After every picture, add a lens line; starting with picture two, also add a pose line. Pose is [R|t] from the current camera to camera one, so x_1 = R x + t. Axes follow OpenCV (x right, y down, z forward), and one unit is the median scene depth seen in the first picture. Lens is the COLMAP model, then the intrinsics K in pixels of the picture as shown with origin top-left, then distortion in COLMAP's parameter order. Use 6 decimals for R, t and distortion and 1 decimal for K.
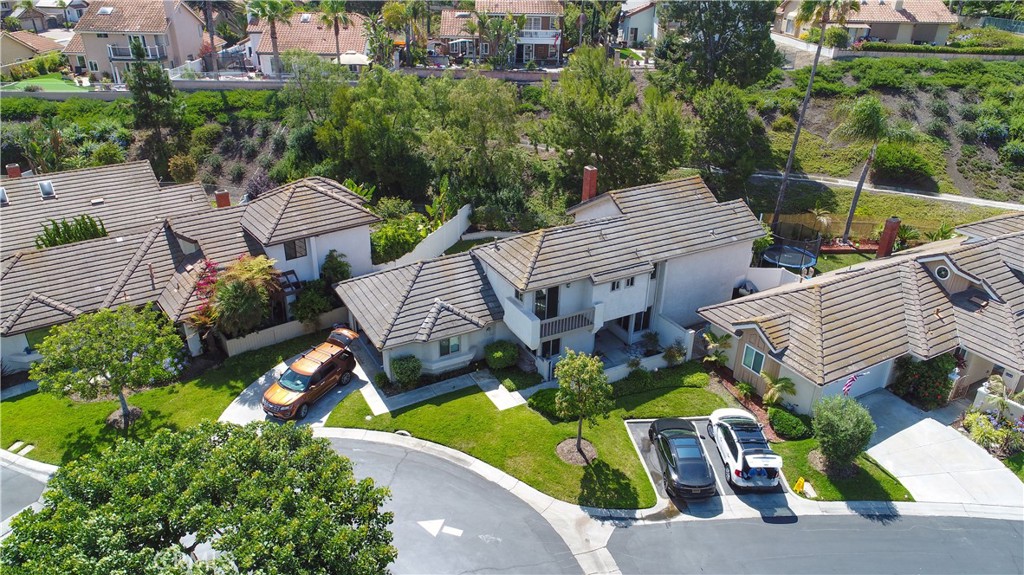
lens RADIAL K [[686.5, 0, 512.0], [0, 686.5, 287.5], [0, 0, 1]] dist [0.001448, -0.000712]
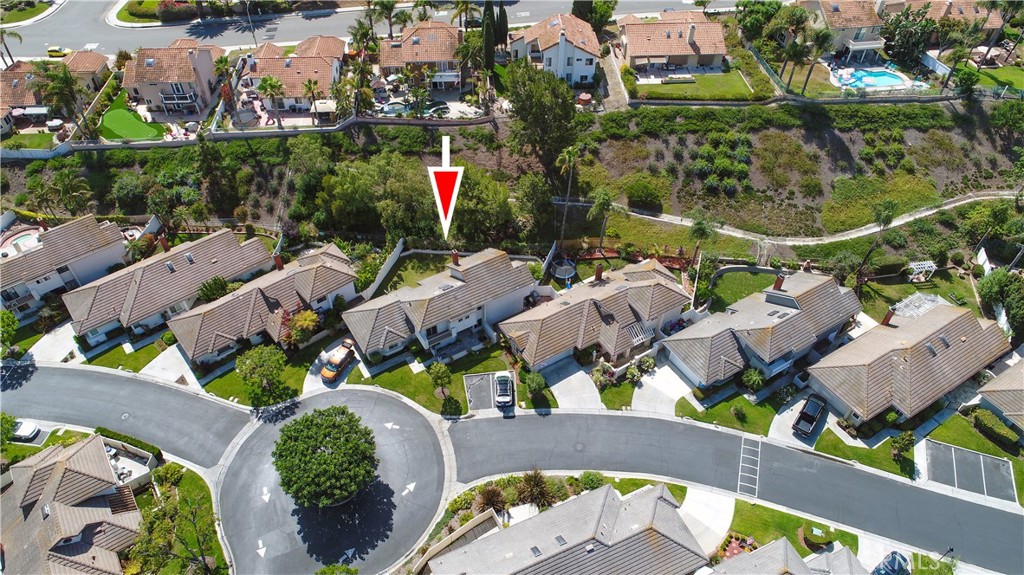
lens RADIAL K [[686.5, 0, 512.0], [0, 686.5, 287.5], [0, 0, 1]] dist [0.001448, -0.000712]
pose [[0.999085, -0.035283, 0.024155, 0.281876], [0.025402, 0.944174, 0.328465, -0.910111], [-0.034395, -0.327551, 0.944207, -1.255229]]
